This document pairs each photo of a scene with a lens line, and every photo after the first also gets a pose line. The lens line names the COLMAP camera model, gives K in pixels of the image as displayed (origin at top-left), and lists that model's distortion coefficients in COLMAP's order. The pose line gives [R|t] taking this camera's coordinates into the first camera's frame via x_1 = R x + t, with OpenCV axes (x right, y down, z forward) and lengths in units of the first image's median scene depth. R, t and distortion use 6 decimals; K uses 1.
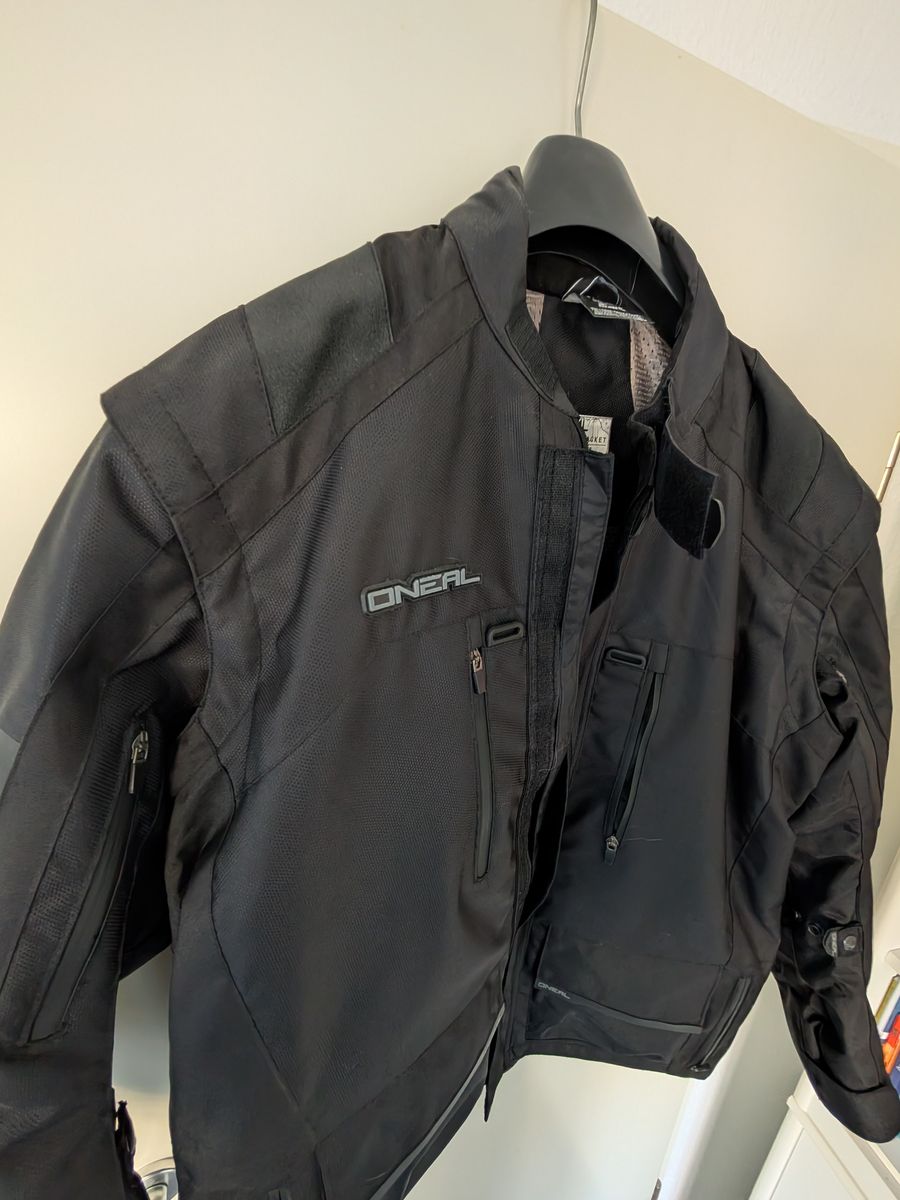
lens RADIAL K [[445.0, 0, 450.0], [0, 445.0, 600.0], [0, 0, 1]] dist [0.000512, -0.000148]
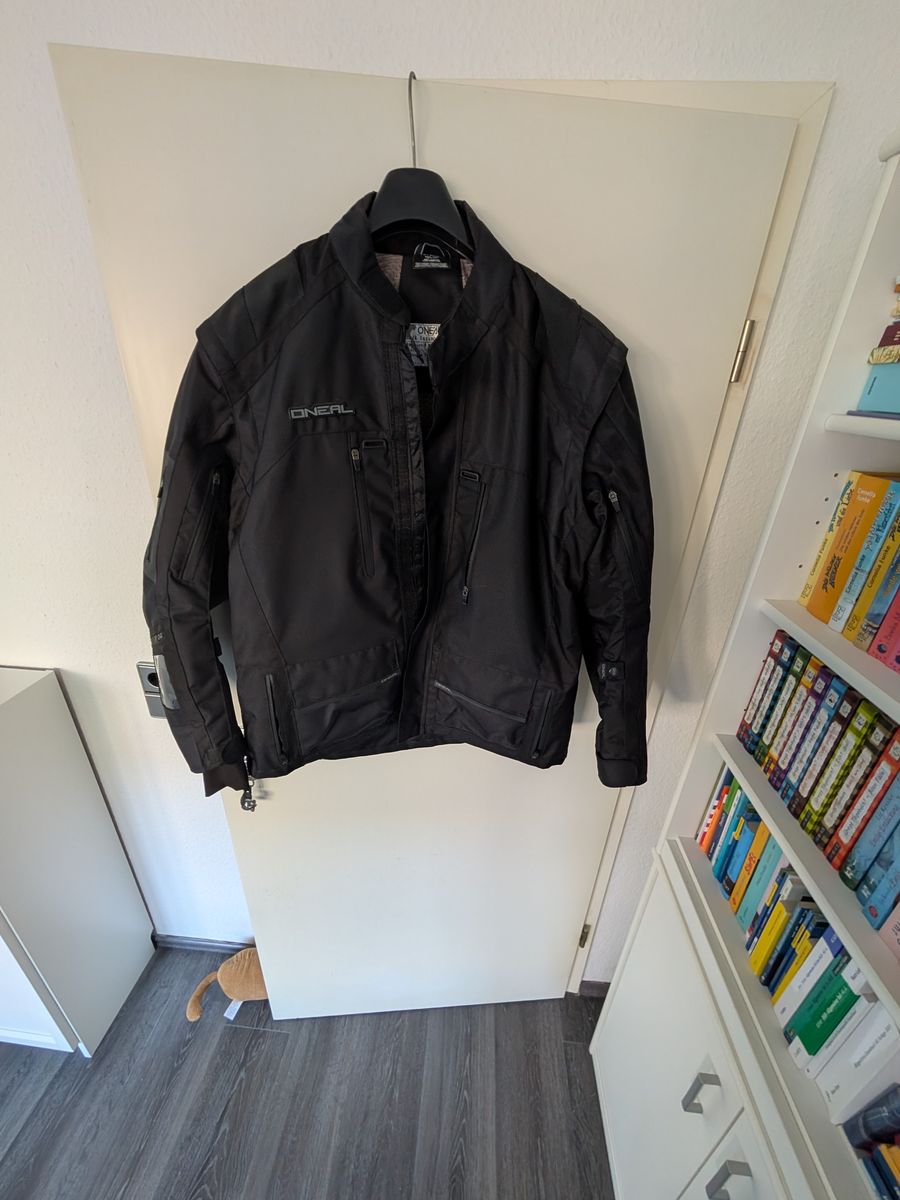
lens RADIAL K [[445.0, 0, 450.0], [0, 445.0, 600.0], [0, 0, 1]] dist [0.000512, -0.000148]
pose [[0.961110, 0.088558, -0.261583, 1.241668], [-0.054133, 0.989229, 0.136002, 0.571949], [0.270809, -0.116552, 0.955551, -1.080666]]
